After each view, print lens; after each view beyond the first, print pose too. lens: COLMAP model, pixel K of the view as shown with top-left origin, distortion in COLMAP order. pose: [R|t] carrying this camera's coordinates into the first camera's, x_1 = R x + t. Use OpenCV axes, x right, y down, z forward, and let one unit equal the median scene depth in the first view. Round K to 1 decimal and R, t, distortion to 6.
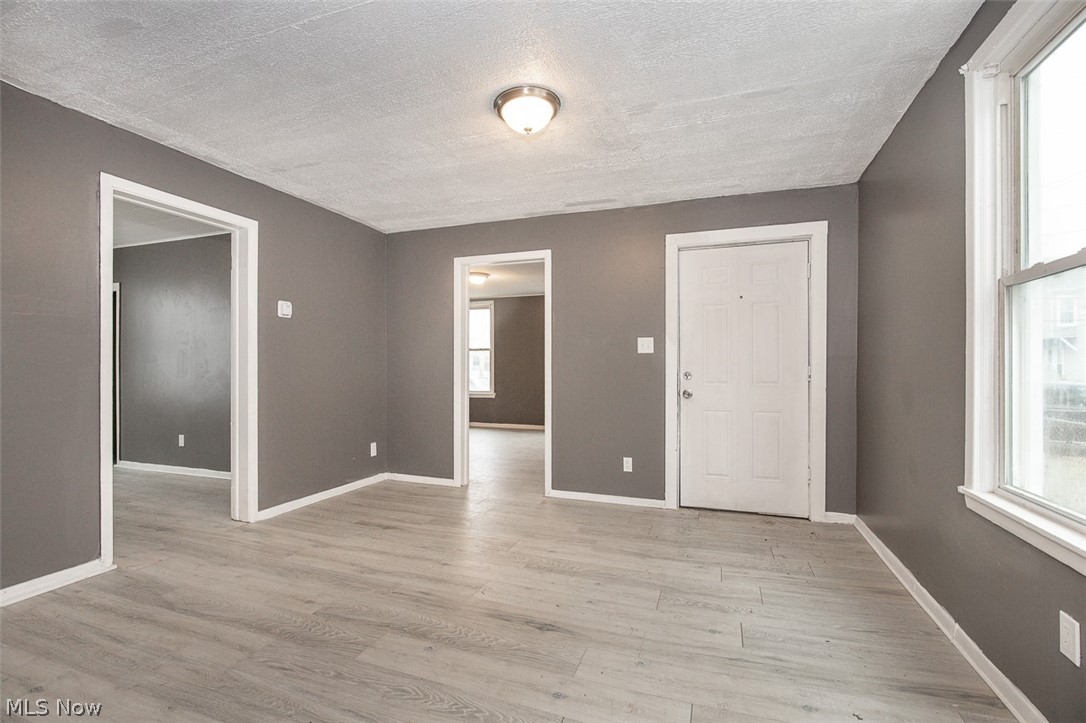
lens RADIAL K [[490.4, 0, 543.0], [0, 490.4, 361.5], [0, 0, 1]] dist [0.000459, 0.000117]
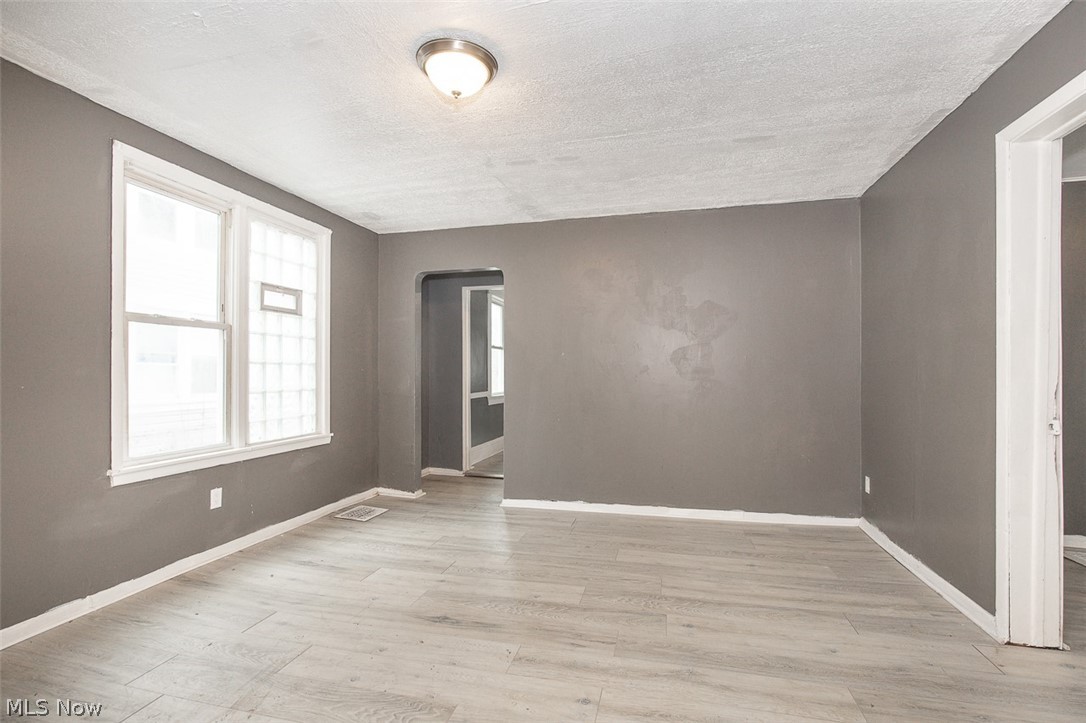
lens RADIAL K [[490.4, 0, 543.0], [0, 490.4, 361.5], [0, 0, 1]] dist [0.000459, 0.000117]
pose [[-0.995218, -0.002634, -0.097640, -0.107403], [0.000827, 0.999373, -0.035384, 0.014060], [0.097672, -0.035296, -0.994593, 2.035576]]
